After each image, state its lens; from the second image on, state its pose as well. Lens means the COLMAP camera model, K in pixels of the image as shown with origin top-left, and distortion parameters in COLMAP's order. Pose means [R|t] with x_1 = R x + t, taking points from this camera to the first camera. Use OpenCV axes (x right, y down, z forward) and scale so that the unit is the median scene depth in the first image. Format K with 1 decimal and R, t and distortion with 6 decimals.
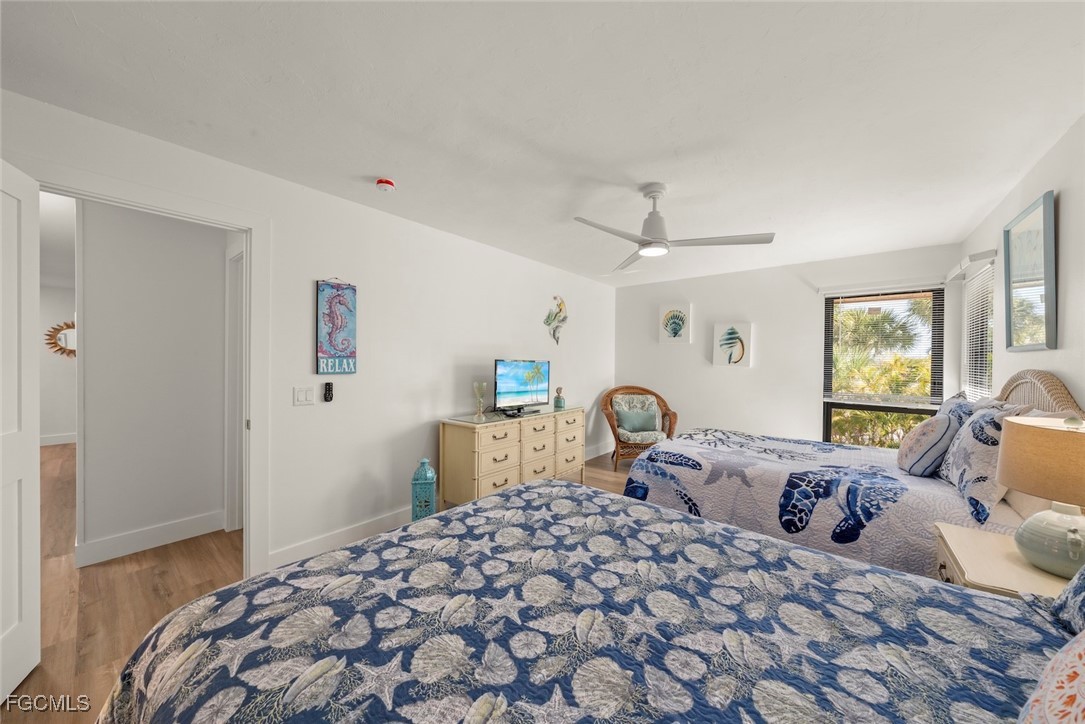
lens RADIAL K [[376.3, 0, 542.5], [0, 376.3, 362.0], [0, 0, 1]] dist [-0.010620, 0.000006]
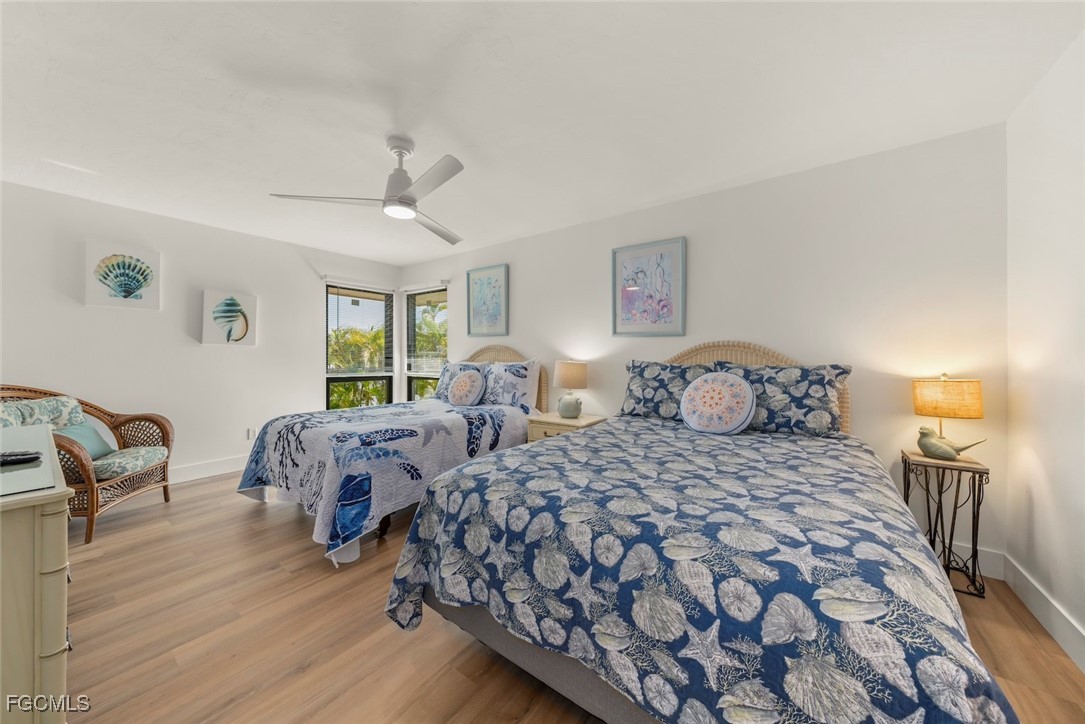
lens RADIAL K [[367.1, 0, 542.5], [0, 367.1, 362.0], [0, 0, 1]] dist [0.000009, 0.000013]
pose [[-0.053072, -0.029619, 0.998151, -0.603131], [0.000506, 0.999559, 0.029688, 0.044947], [-0.998591, 0.002081, -0.053033, 0.663084]]
